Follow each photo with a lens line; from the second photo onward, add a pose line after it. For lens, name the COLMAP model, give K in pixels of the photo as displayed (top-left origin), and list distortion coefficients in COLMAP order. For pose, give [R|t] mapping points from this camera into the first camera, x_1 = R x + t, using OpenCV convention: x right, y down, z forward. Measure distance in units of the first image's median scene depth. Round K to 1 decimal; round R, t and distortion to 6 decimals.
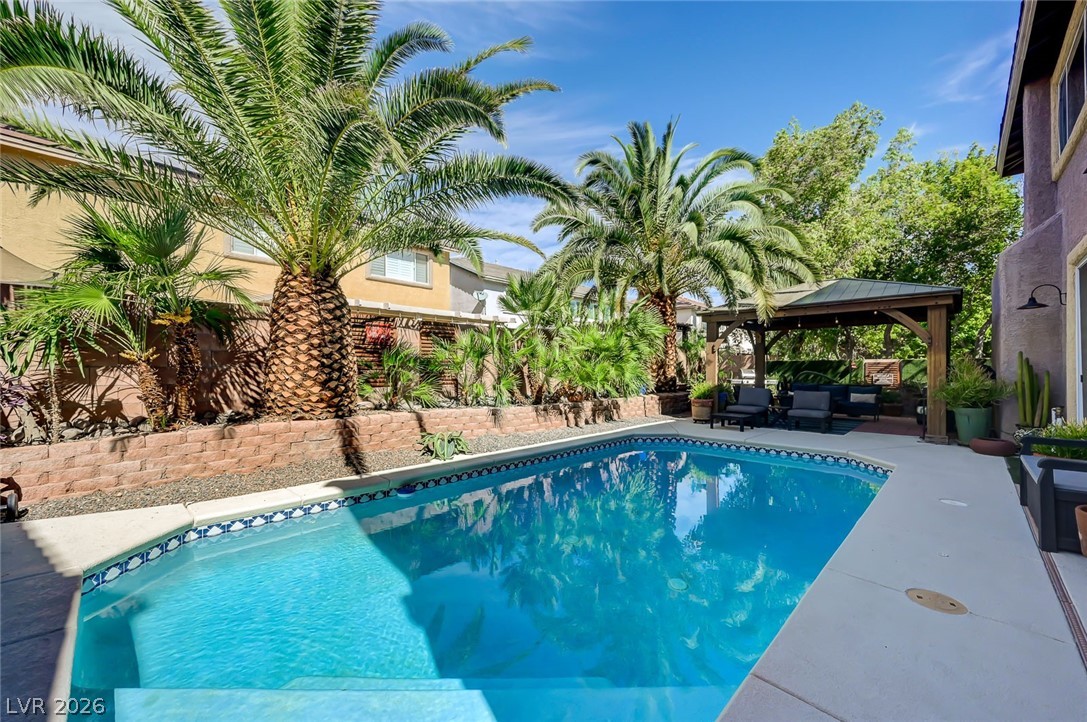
lens RADIAL K [[426.1, 0, 545.9], [0, 426.1, 365.5], [0, 0, 1]] dist [-0.003080, 0.000039]
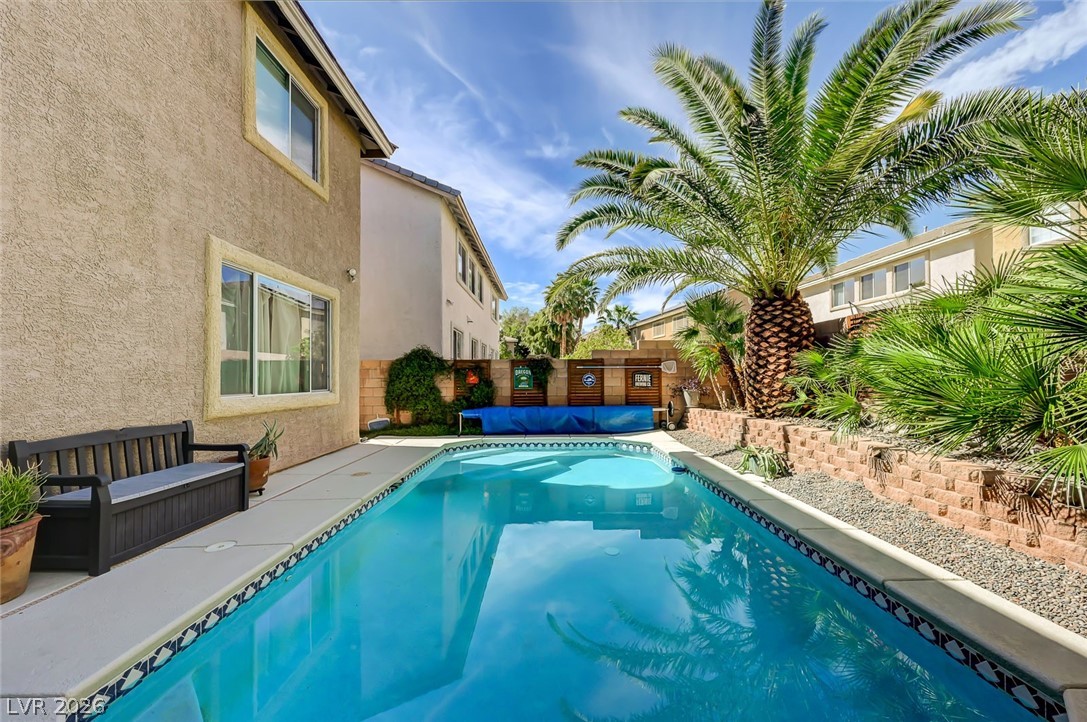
lens RADIAL K [[434.5, 0, 544.7], [0, 434.5, 370.0], [0, 0, 1]] dist [-0.000866, -0.000187]
pose [[-0.711019, -0.009010, -0.703115, 0.777796], [0.010556, 0.999668, -0.023486, 0.011099], [0.703094, -0.024121, -0.710688, 1.420059]]
